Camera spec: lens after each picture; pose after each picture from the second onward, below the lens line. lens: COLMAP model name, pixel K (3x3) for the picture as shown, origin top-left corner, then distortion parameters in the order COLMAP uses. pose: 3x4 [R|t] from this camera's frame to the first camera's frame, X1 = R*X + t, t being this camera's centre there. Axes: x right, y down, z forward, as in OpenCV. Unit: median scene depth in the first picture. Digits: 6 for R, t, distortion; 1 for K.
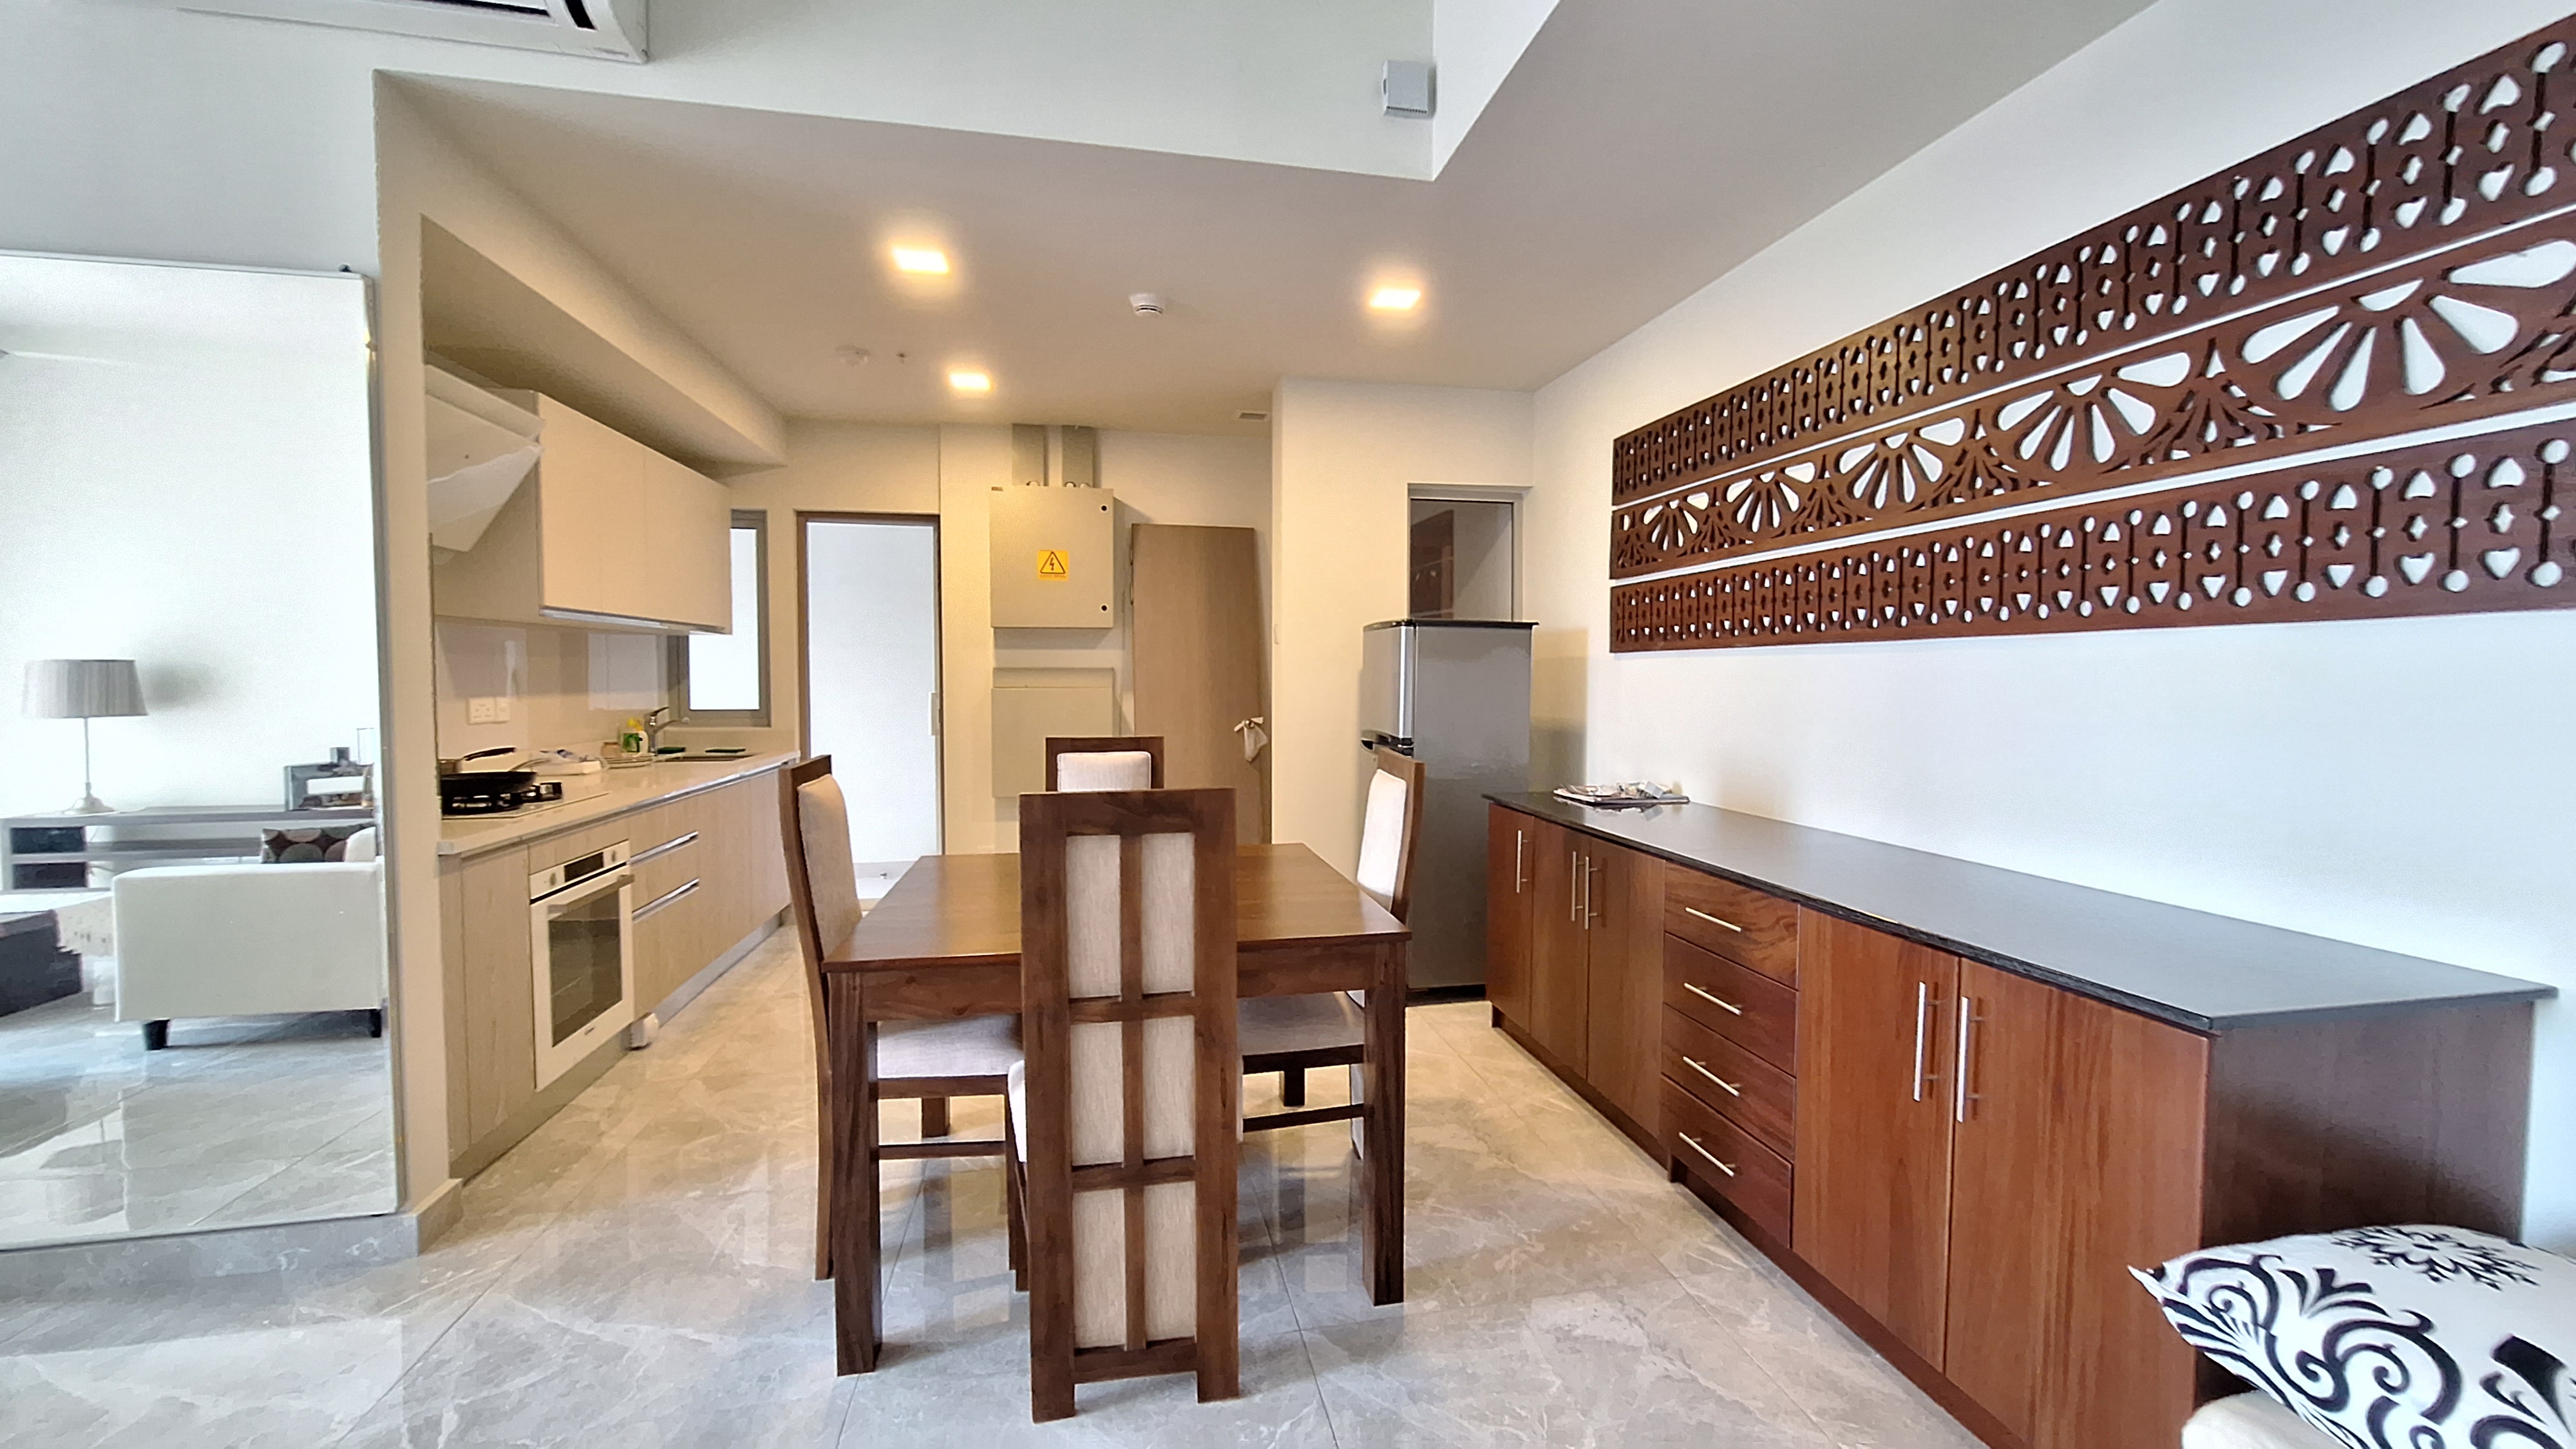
lens RADIAL K [[1044.1, 0, 1294.5], [0, 1044.1, 723.8], [0, 0, 1]] dist [-0.011168, 0.002986]
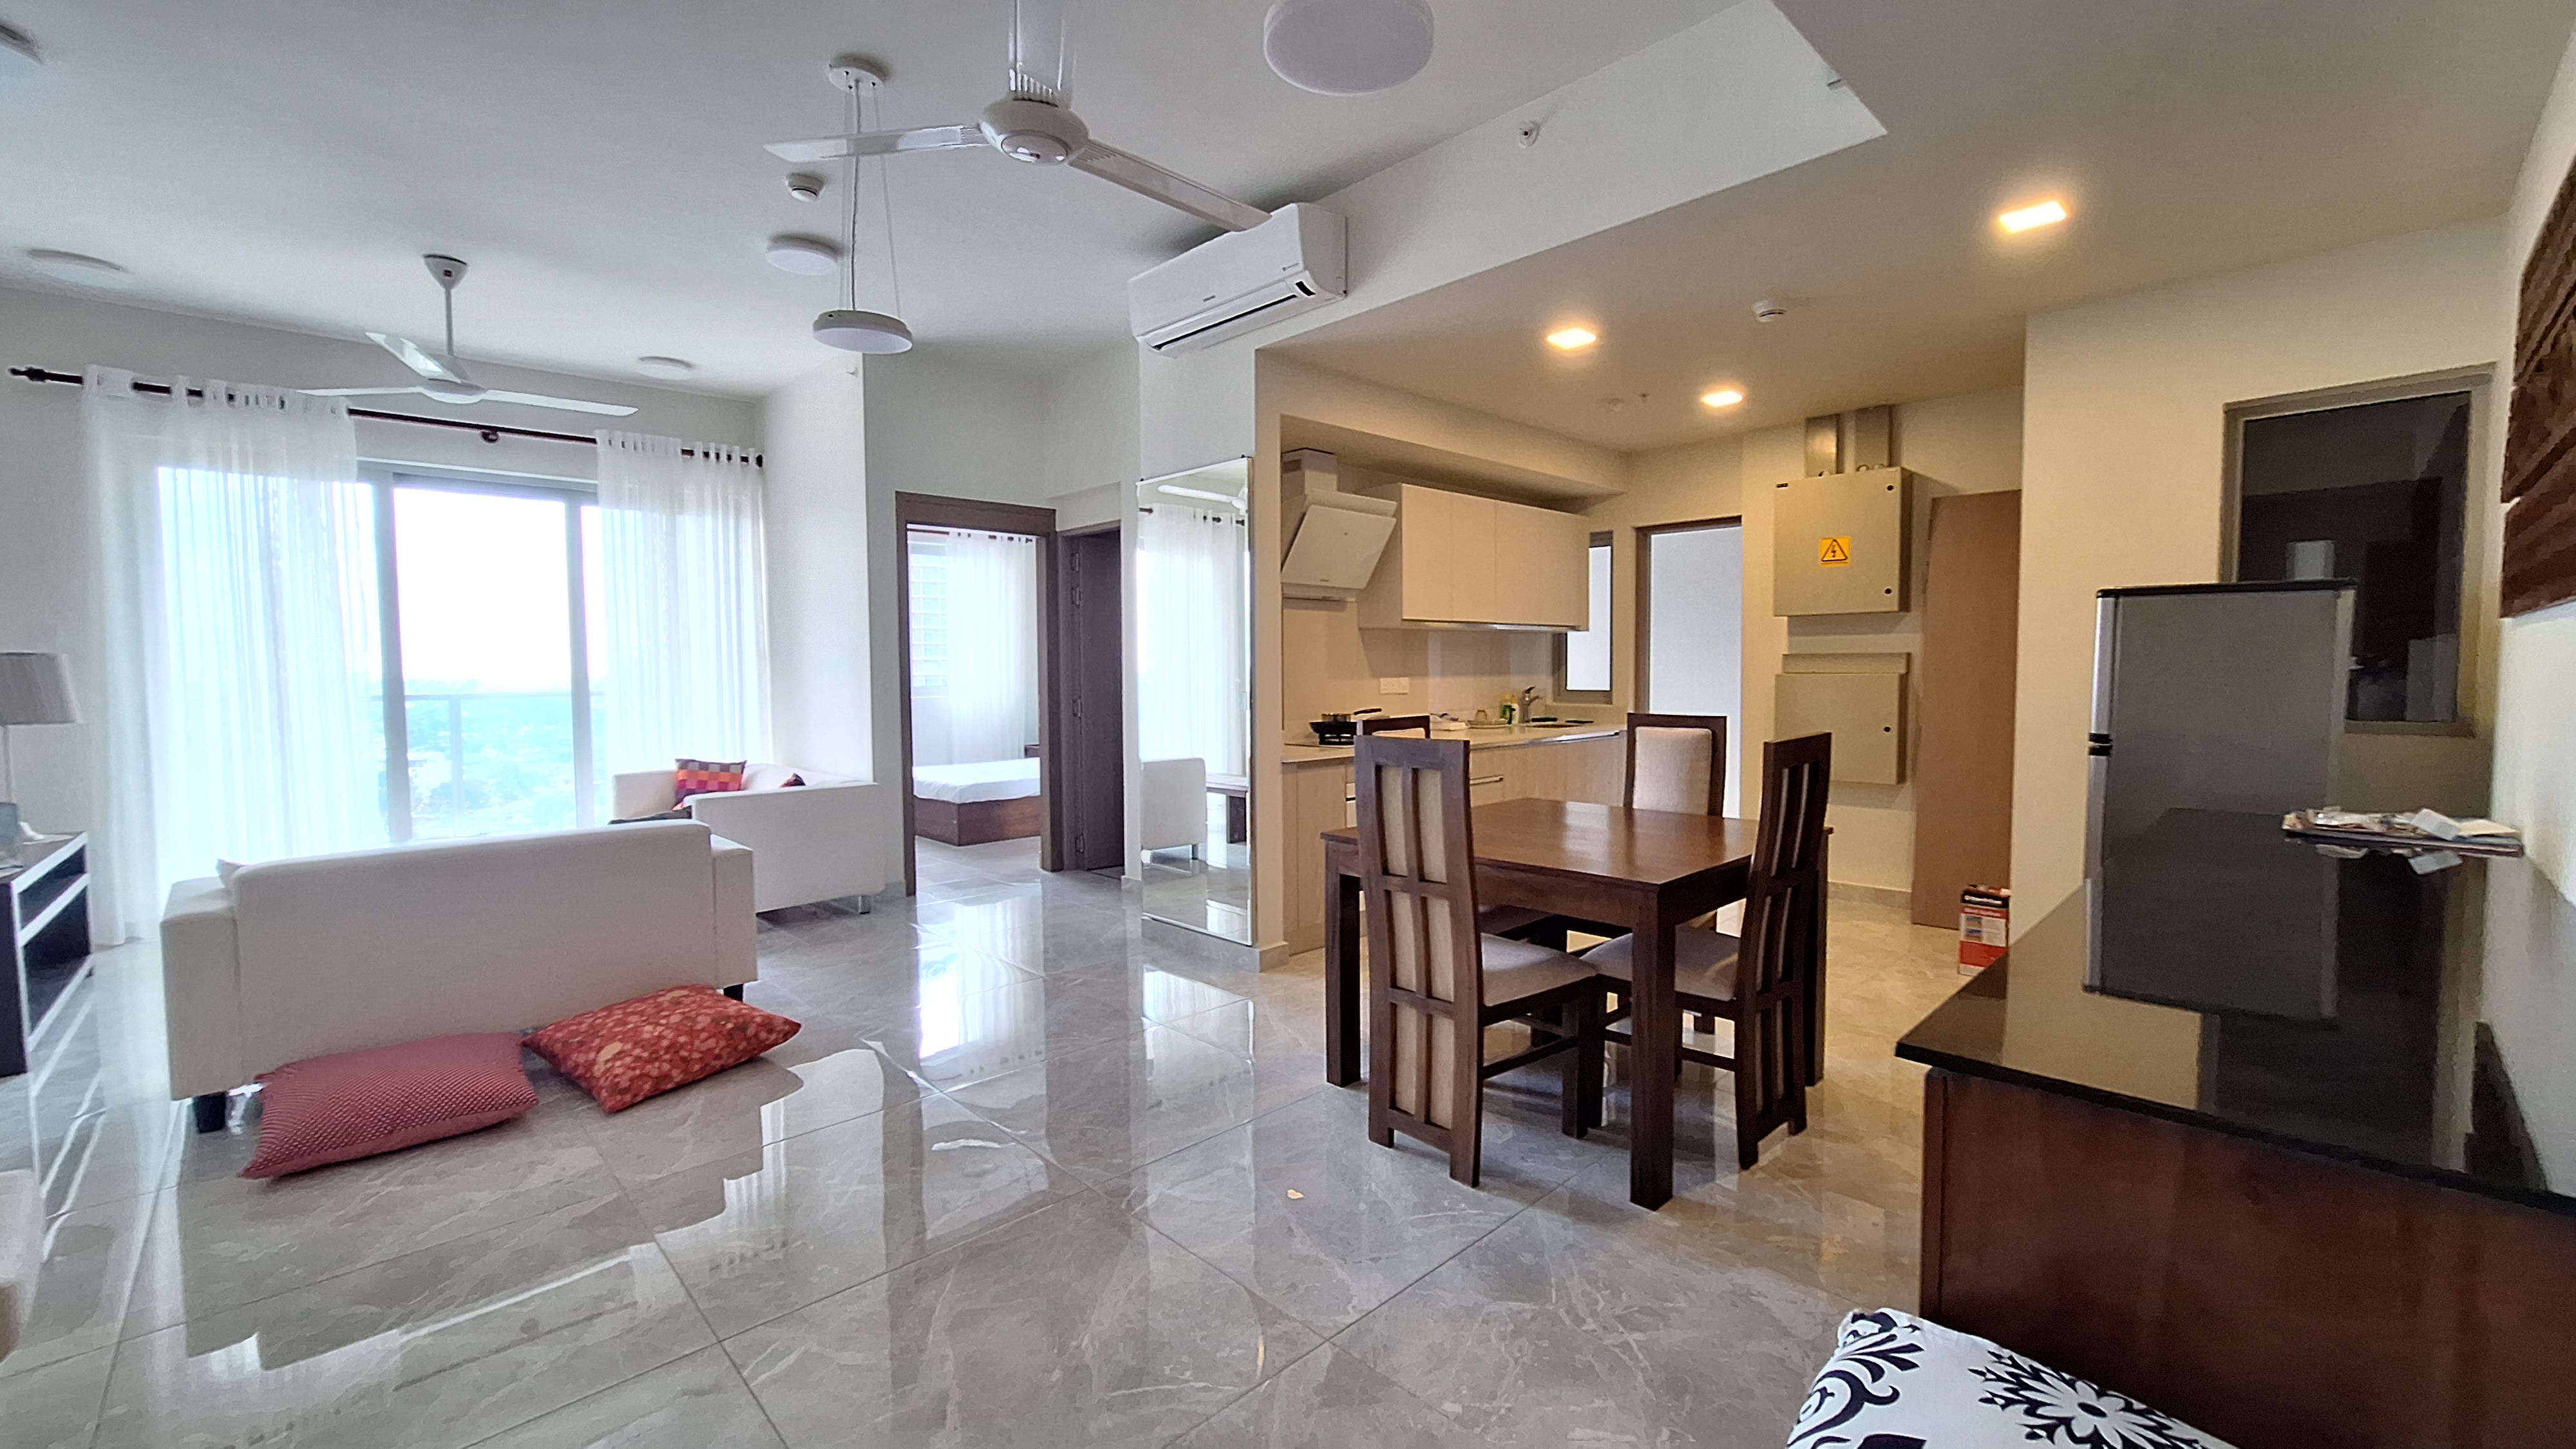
lens RADIAL K [[1044.1, 0, 1288.0], [0, 1044.1, 724.5], [0, 0, 1]] dist [-0.012609, 0.005185]
pose [[0.512957, 0.042011, -0.857386, 0.637240], [-0.031451, 0.999051, 0.030136, 0.002970], [0.857838, 0.011507, 0.513791, 0.050588]]
